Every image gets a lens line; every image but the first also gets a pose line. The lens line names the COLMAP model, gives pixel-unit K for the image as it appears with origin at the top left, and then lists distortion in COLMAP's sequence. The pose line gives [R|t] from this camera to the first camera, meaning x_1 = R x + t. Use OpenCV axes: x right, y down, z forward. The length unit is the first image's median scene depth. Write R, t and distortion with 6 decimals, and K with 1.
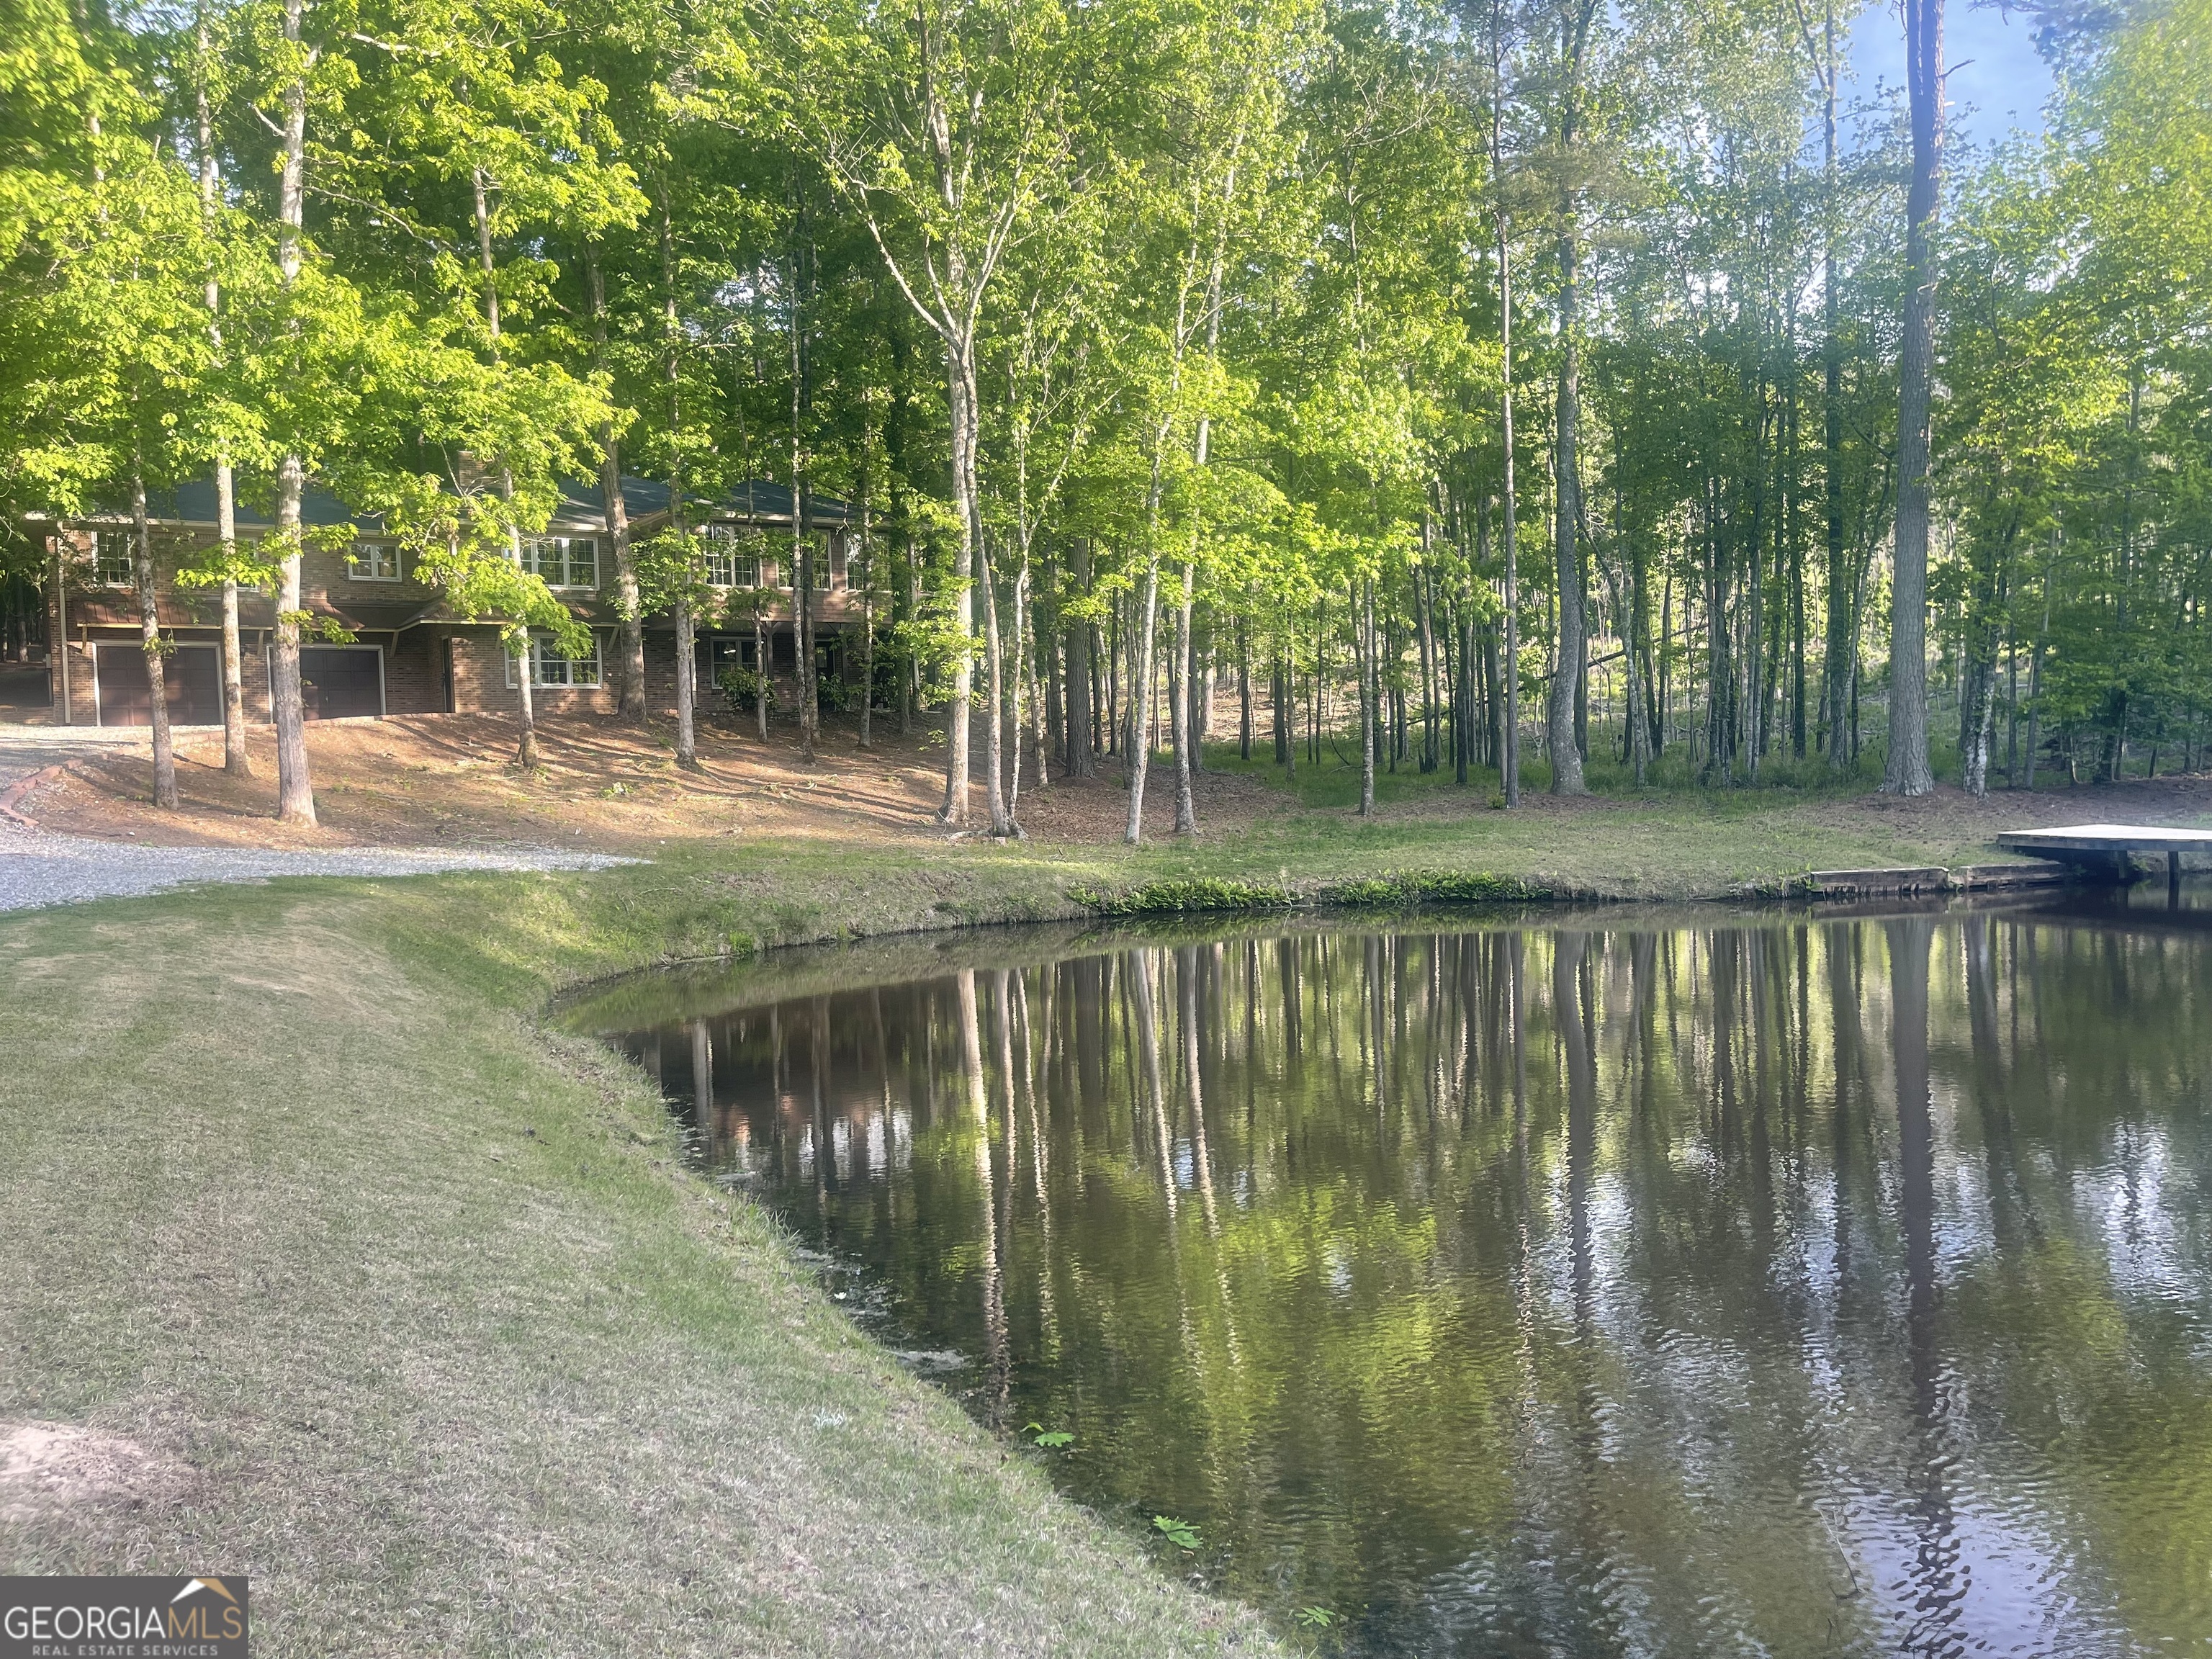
lens RADIAL K [[1671.3, 0, 1106.0], [0, 1671.3, 829.5], [0, 0, 1]] dist [0.057281, -0.058499]
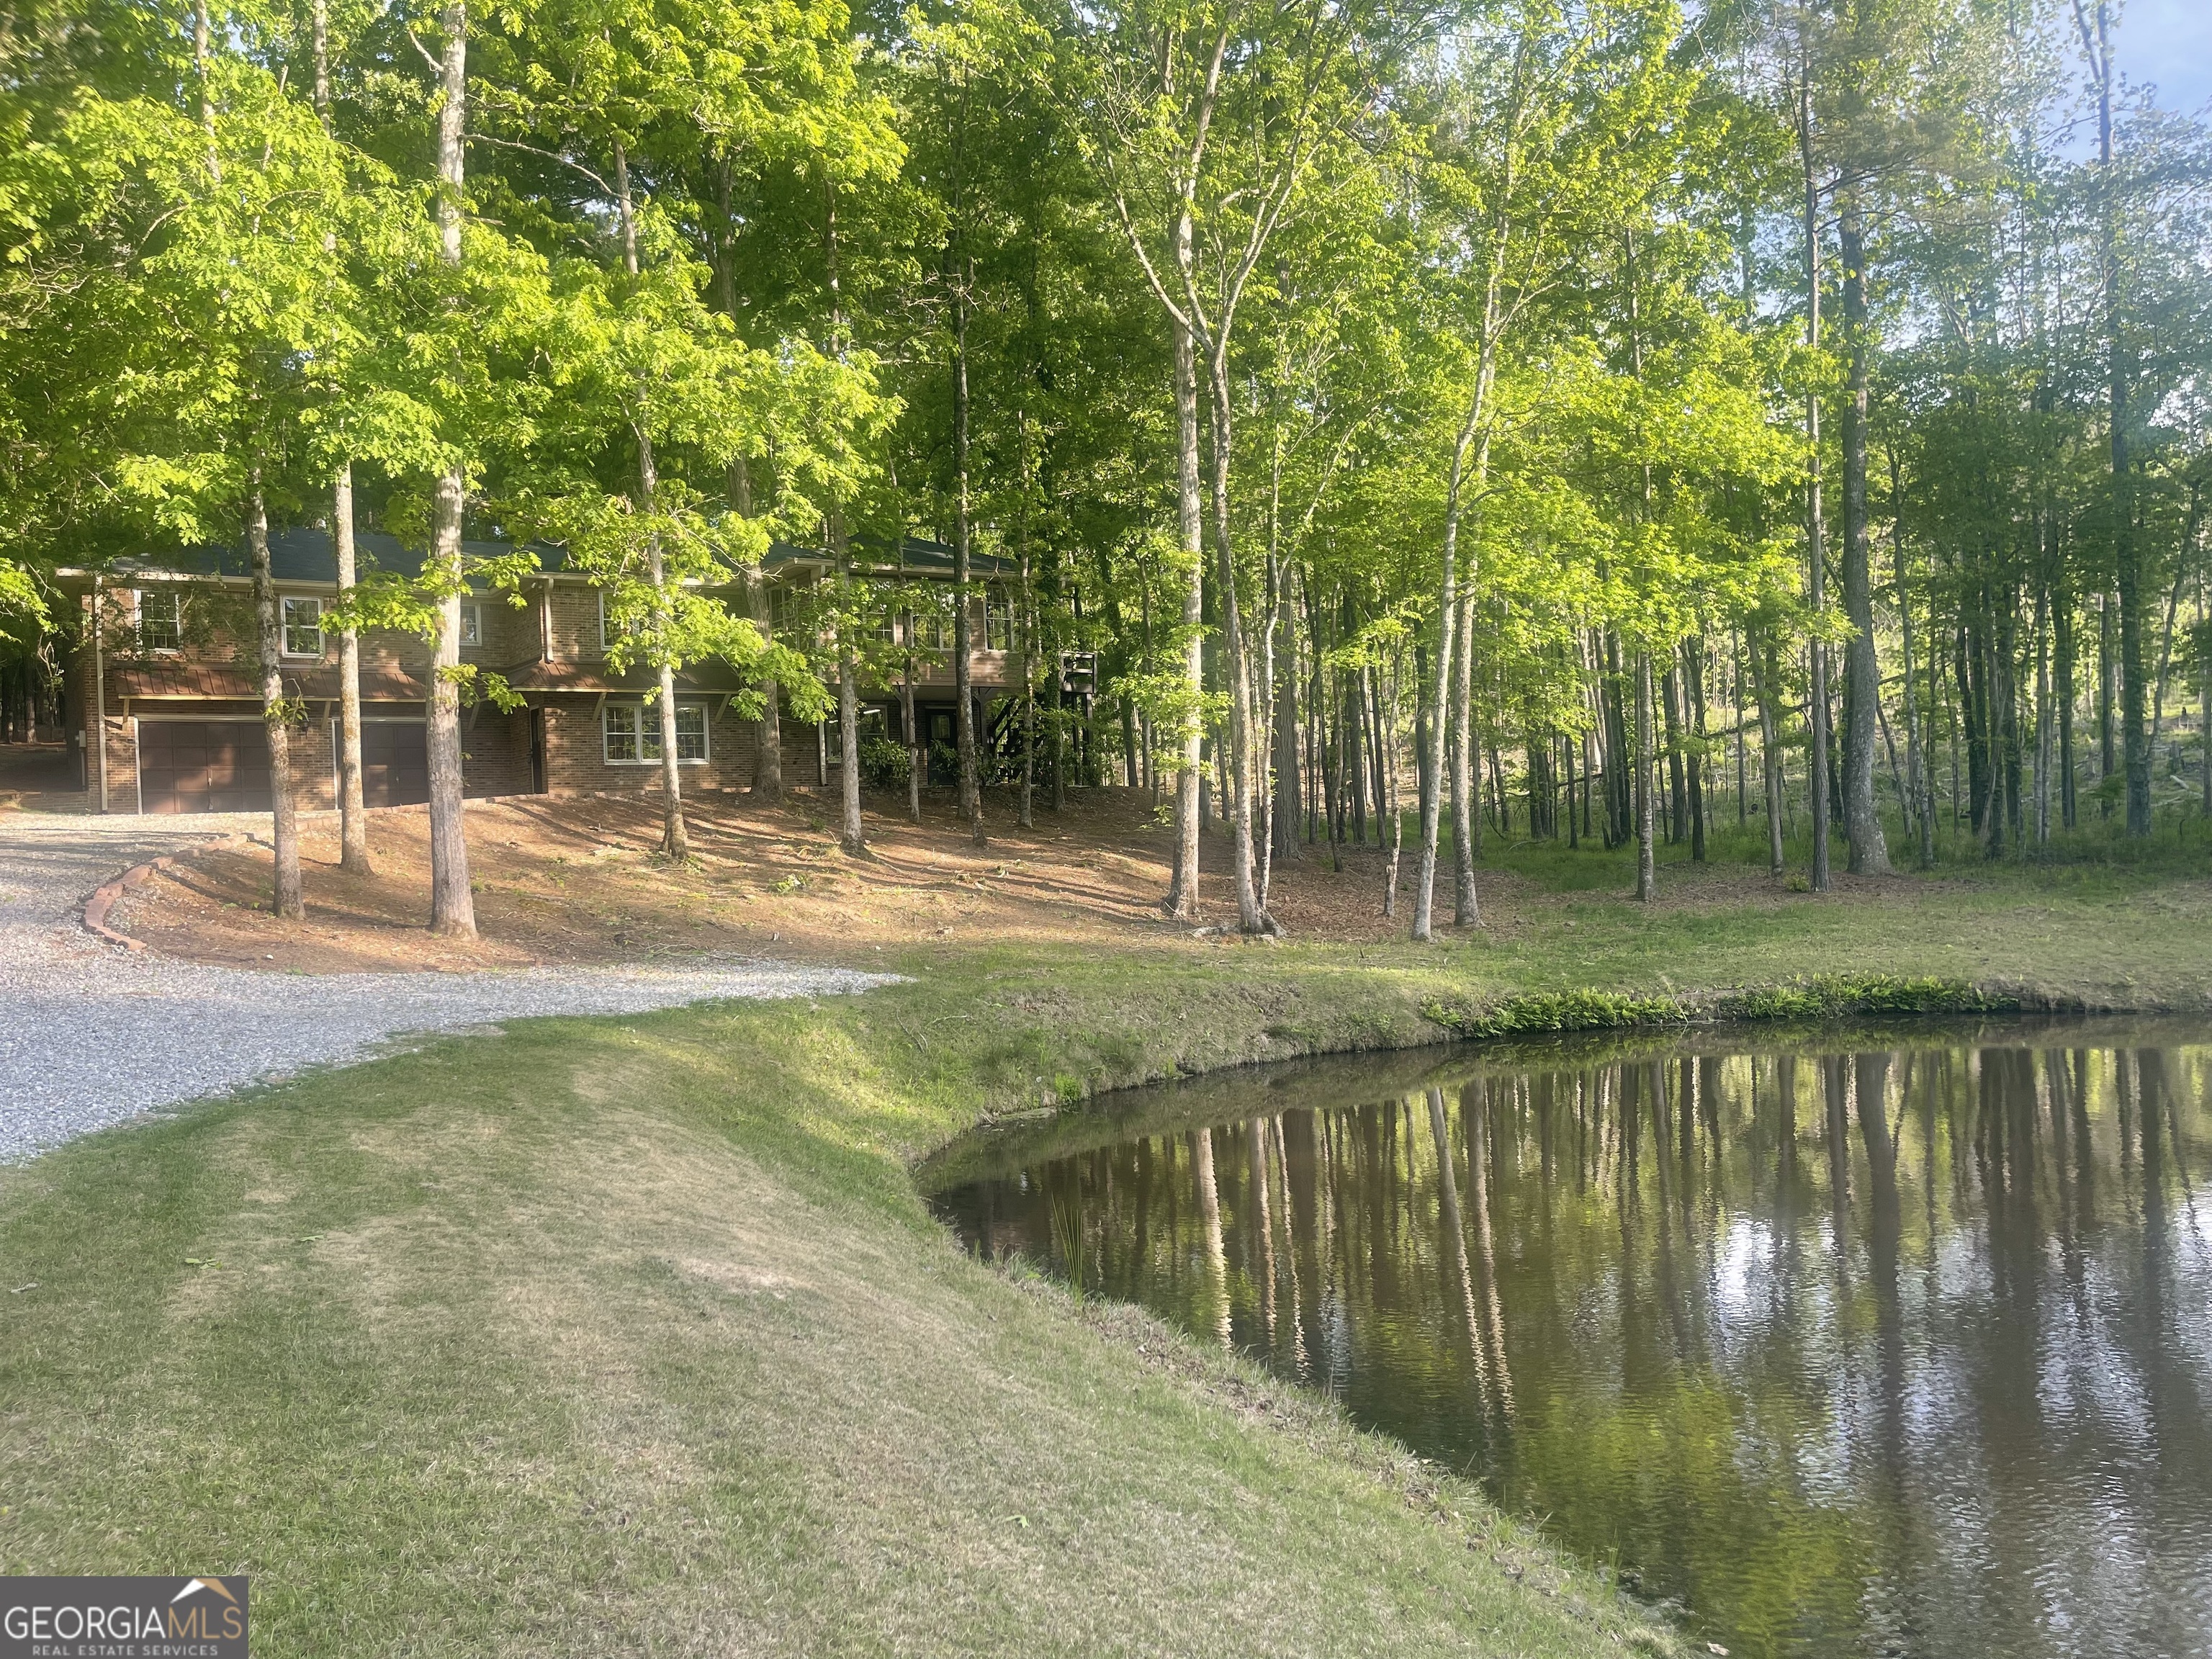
lens RADIAL K [[1671.3, 0, 1106.0], [0, 1671.3, 829.5], [0, 0, 1]] dist [0.057281, -0.058499]
pose [[0.999845, -0.011340, 0.013503, -0.173292], [0.011925, 0.998957, -0.044065, -0.013715], [-0.012989, 0.044220, 0.998937, 0.199456]]
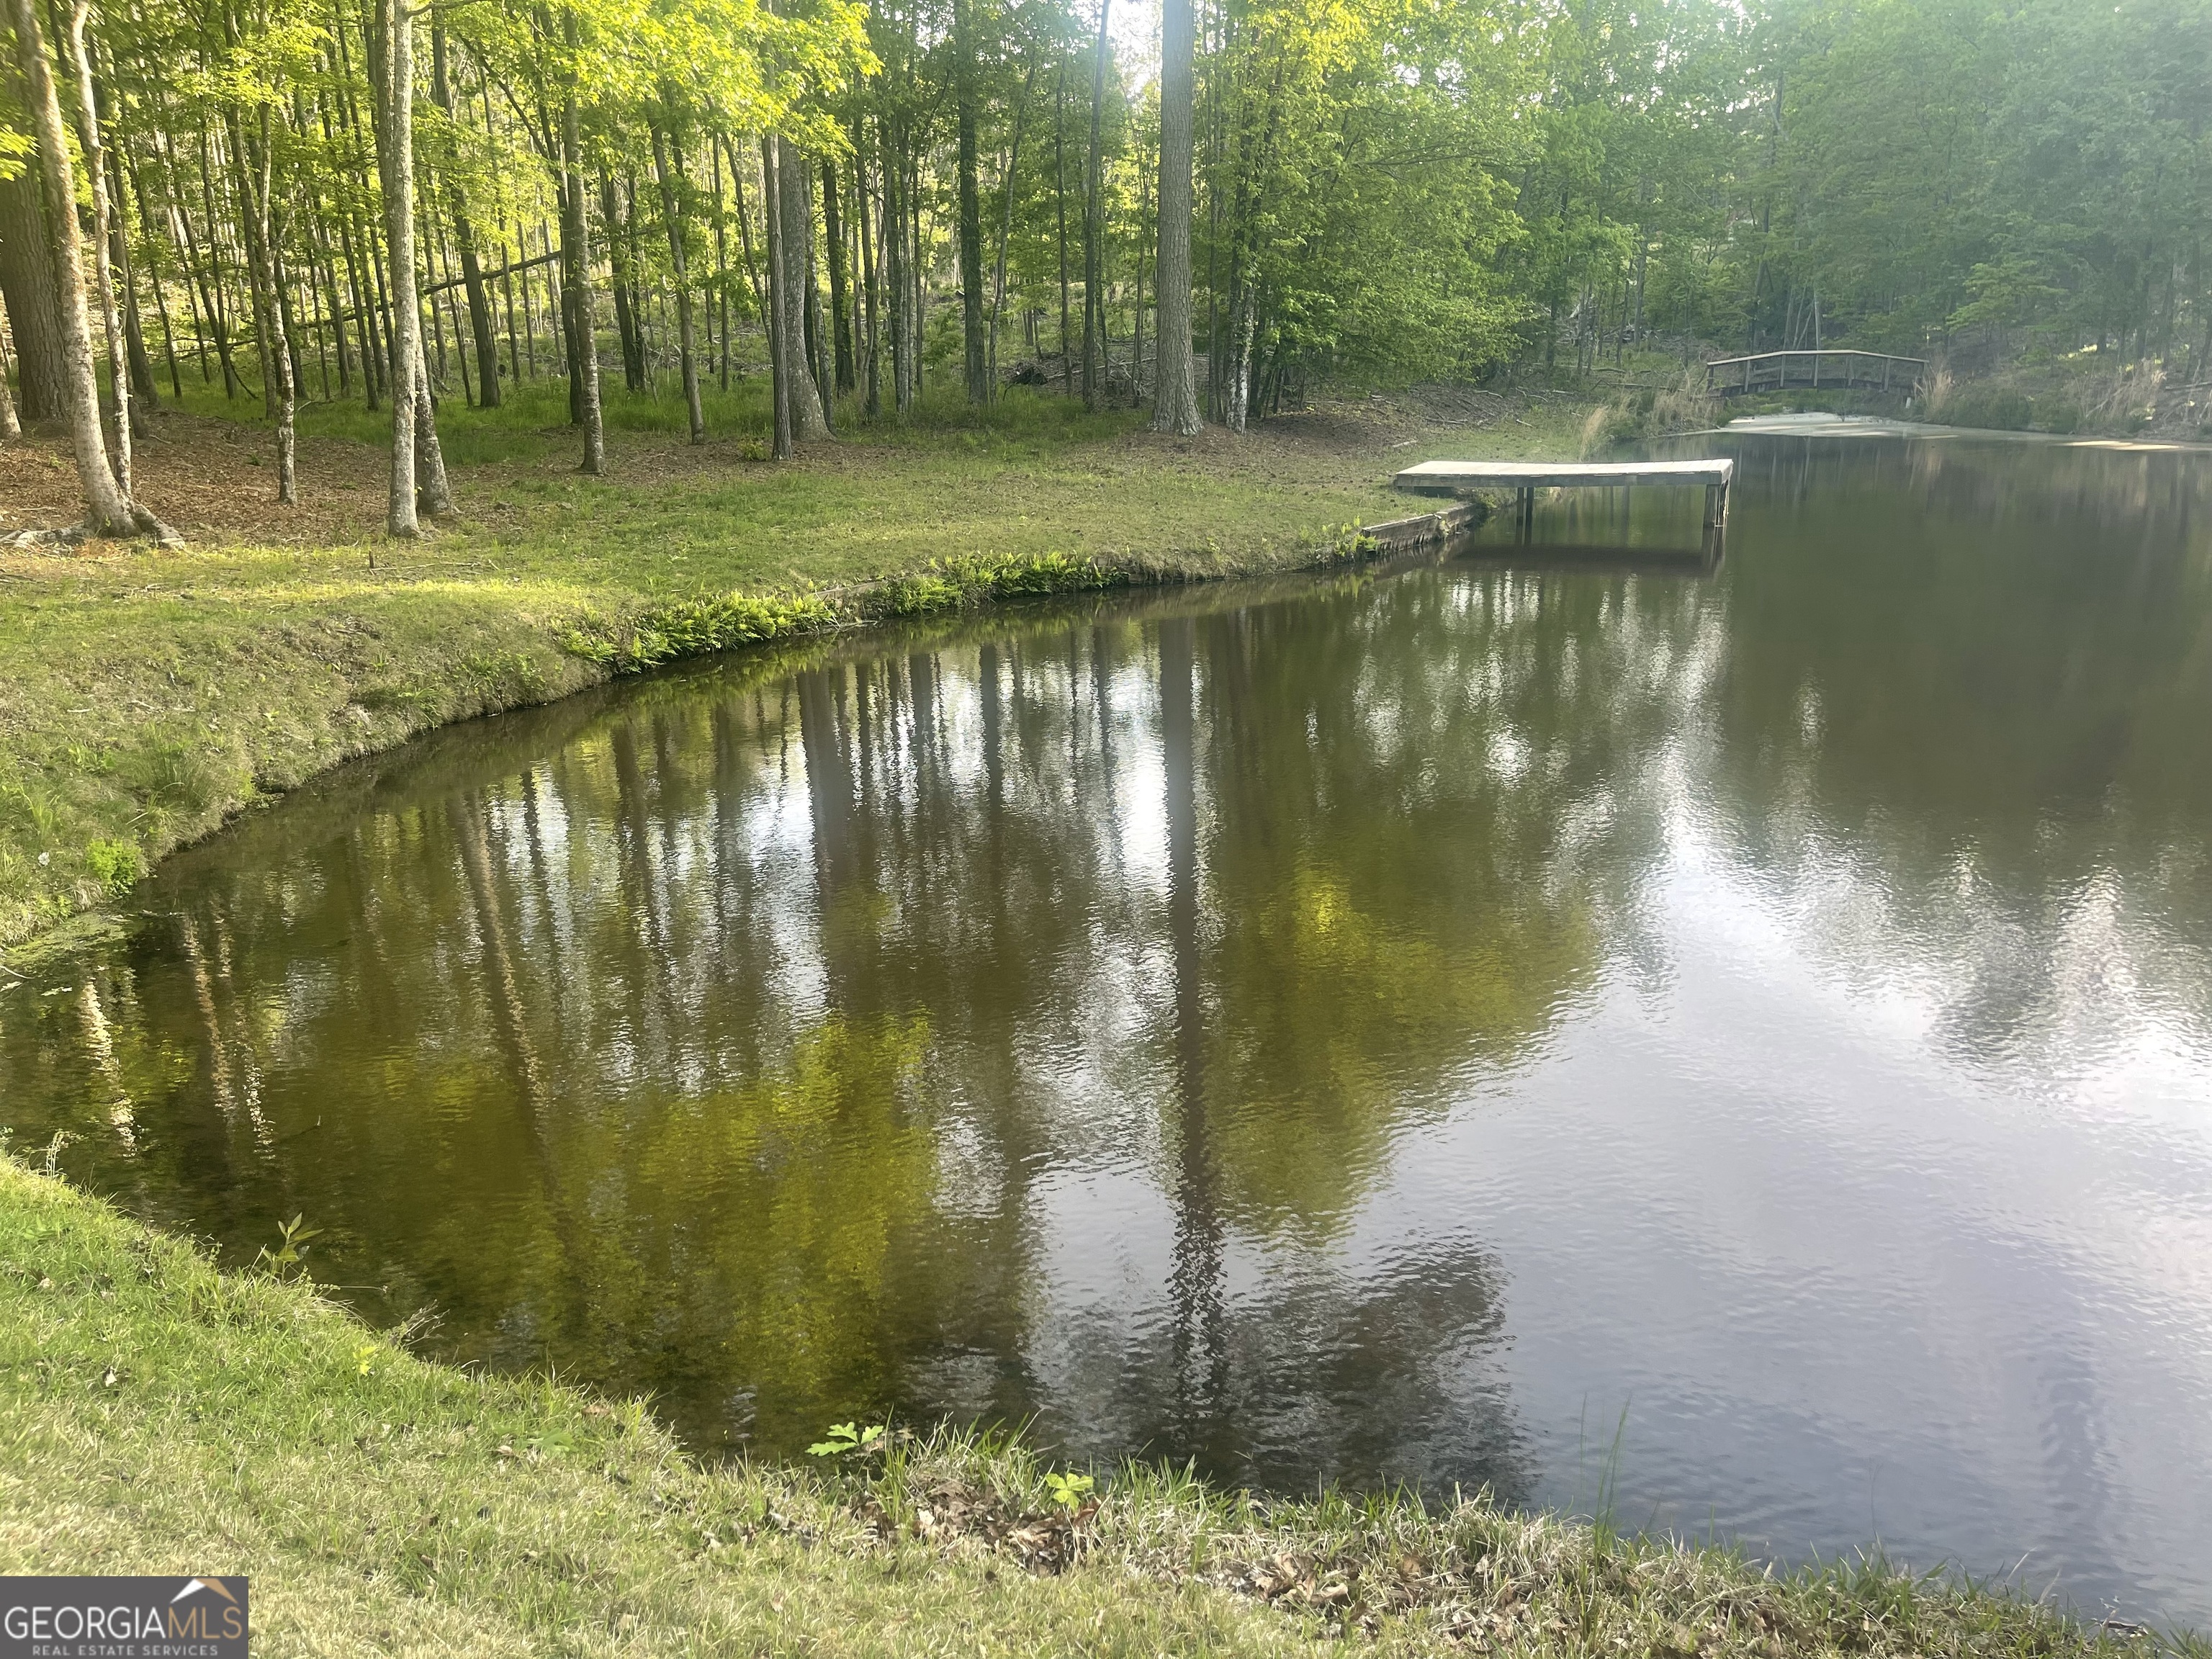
lens RADIAL K [[1669.0, 0, 1106.0], [0, 1669.0, 829.5], [0, 0, 1]] dist [0.079641, -0.097688]
pose [[0.698524, -0.178917, 0.692859, -0.271851], [0.030255, 0.974757, 0.221209, -0.016900], [-0.714947, -0.133557, 0.686304, 0.474866]]
